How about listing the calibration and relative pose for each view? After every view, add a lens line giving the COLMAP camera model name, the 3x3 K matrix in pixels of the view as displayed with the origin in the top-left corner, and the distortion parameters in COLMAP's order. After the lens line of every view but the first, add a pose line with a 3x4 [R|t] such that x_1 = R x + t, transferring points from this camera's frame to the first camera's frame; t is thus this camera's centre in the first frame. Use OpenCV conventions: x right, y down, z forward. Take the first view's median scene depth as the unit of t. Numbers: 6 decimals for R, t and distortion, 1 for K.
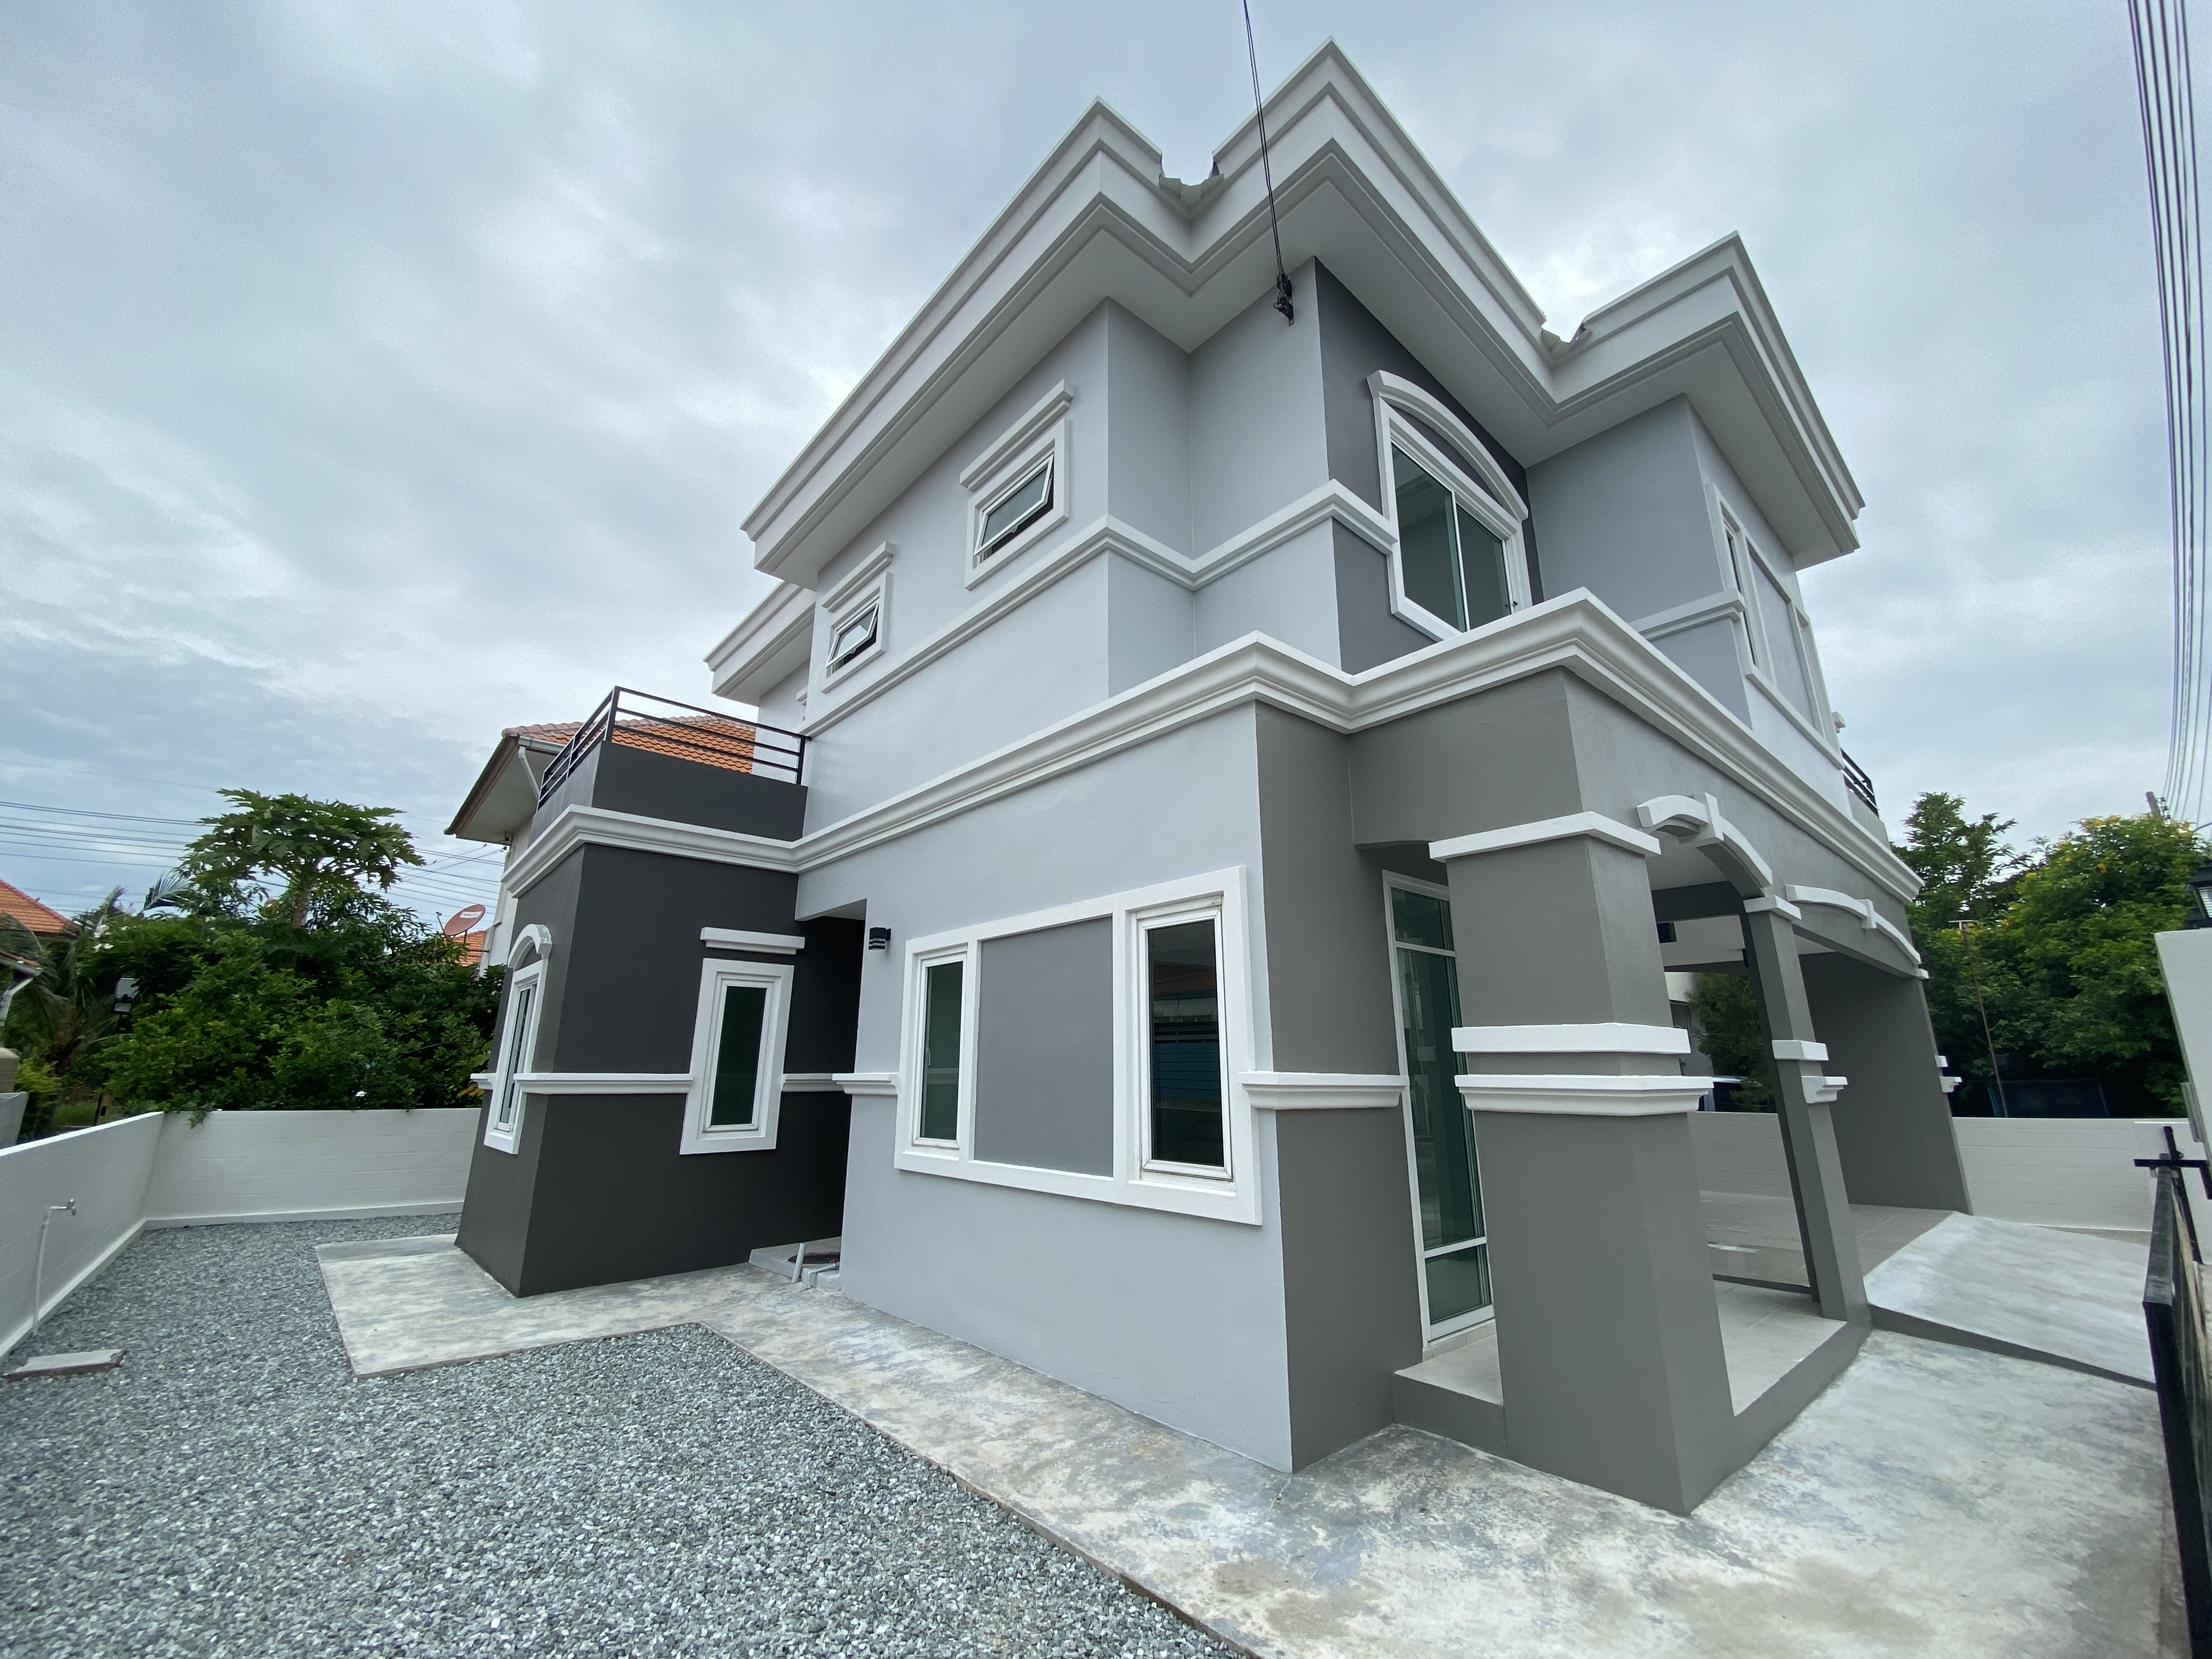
lens RADIAL K [[870.5, 0, 1106.0], [0, 870.5, 829.5], [0, 0, 1]] dist [0.010504, -0.000091]
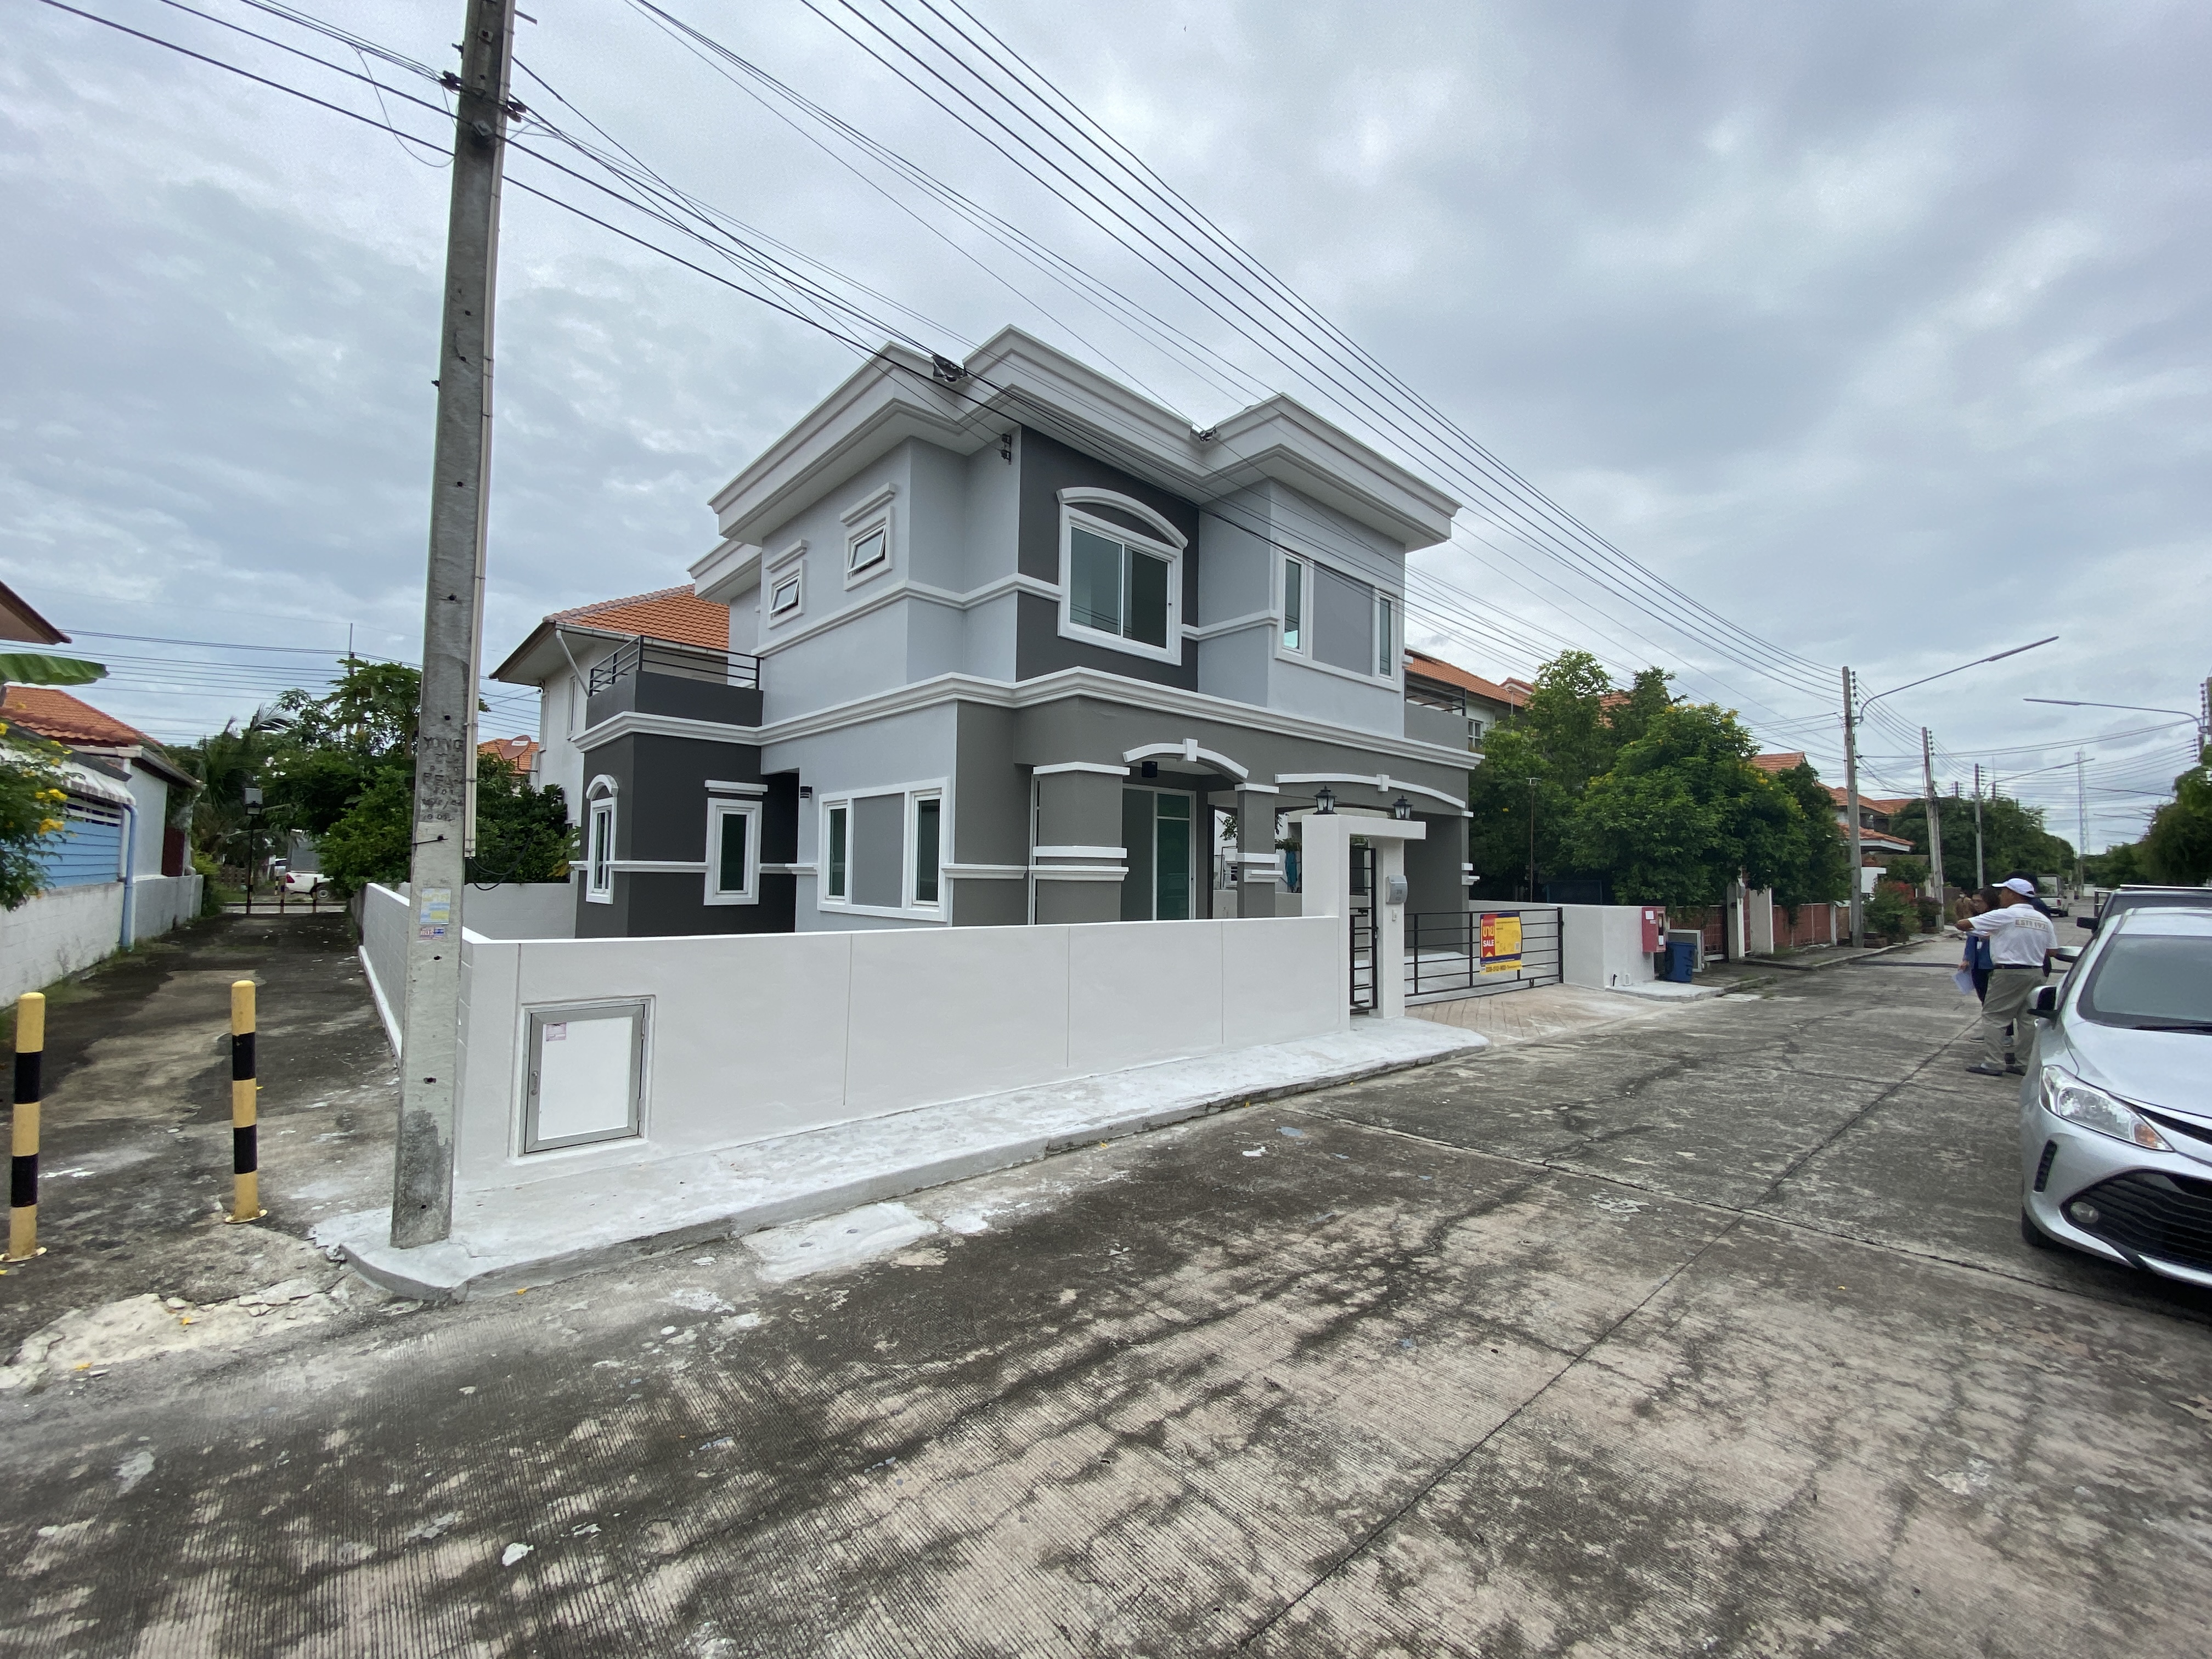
lens RADIAL K [[882.8, 0, 1106.0], [0, 882.8, 829.5], [0, 0, 1]] dist [0.042361, -0.000039]
pose [[0.999855, 0.015707, 0.006624, 0.353401], [-0.016783, 0.975132, 0.220989, -0.217841], [-0.002989, -0.221068, 0.975254, -0.821986]]
